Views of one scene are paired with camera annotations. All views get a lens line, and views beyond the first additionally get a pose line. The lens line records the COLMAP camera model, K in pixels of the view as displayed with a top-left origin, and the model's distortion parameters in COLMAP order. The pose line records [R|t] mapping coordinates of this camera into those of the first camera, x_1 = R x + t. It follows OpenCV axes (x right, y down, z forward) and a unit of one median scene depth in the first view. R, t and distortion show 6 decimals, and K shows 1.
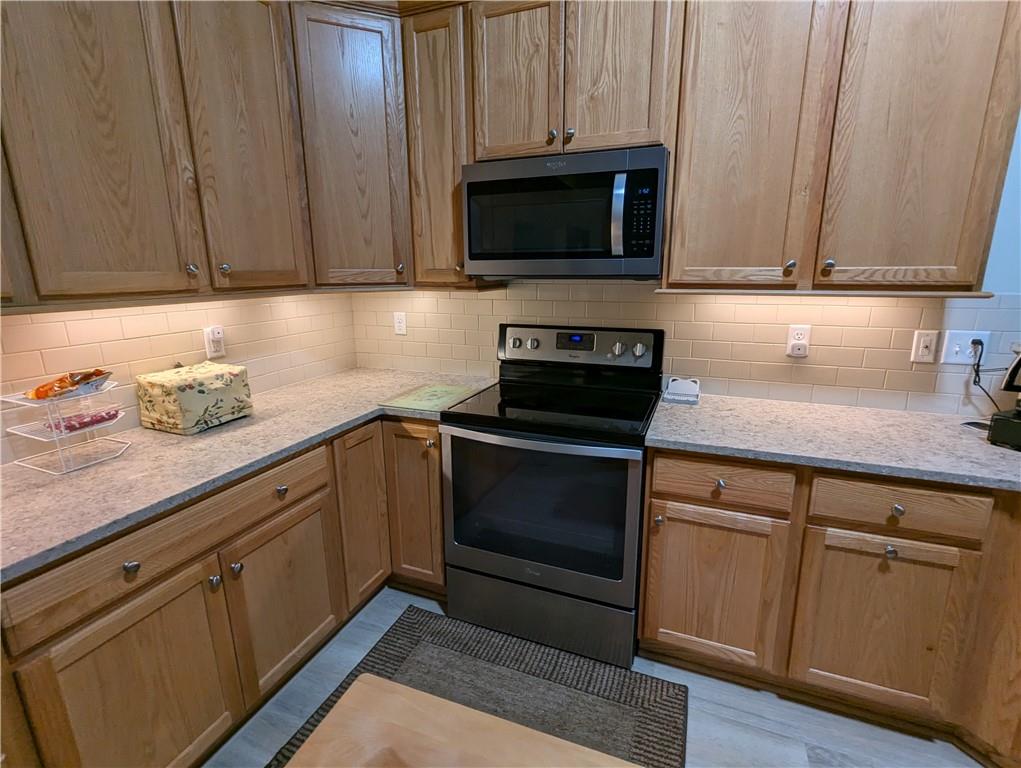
lens RADIAL K [[488.0, 0, 511.2], [0, 488.0, 387.4], [0, 0, 1]] dist [0.004151, 0.001650]
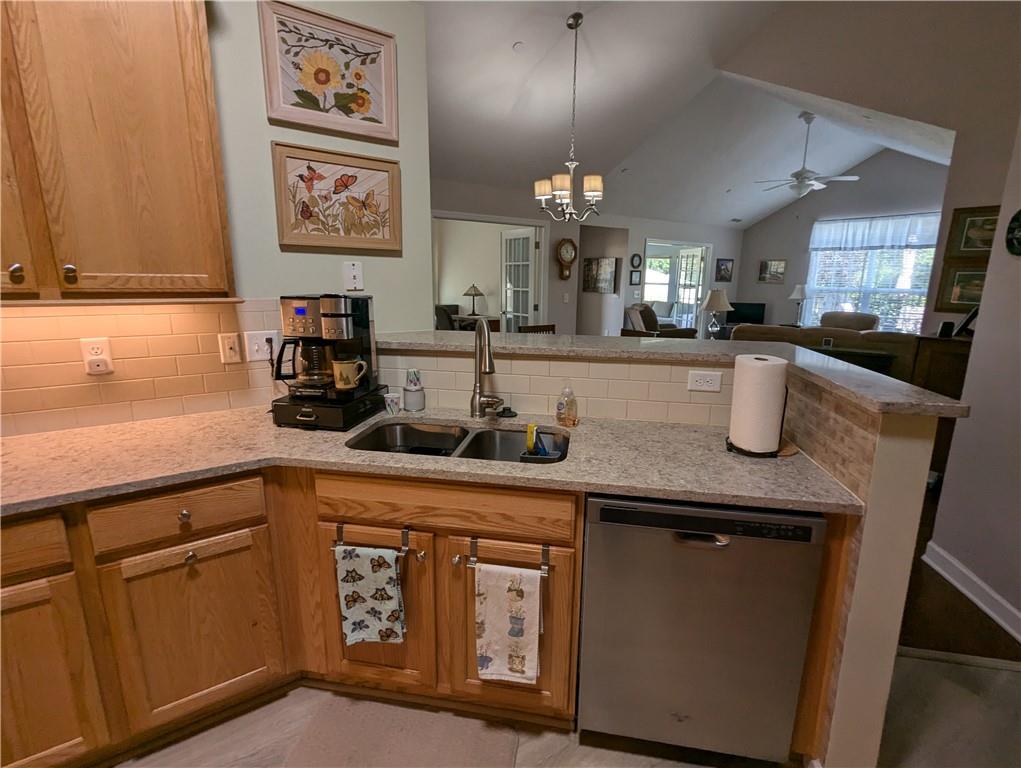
lens RADIAL K [[488.0, 0, 508.3], [0, 488.0, 386.3], [0, 0, 1]] dist [0.004151, 0.001650]
pose [[0.564877, -0.172132, 0.807022, 0.365775], [0.181315, 0.979991, 0.082113, 0.025746], [-0.805009, 0.099941, 0.584784, -0.136699]]
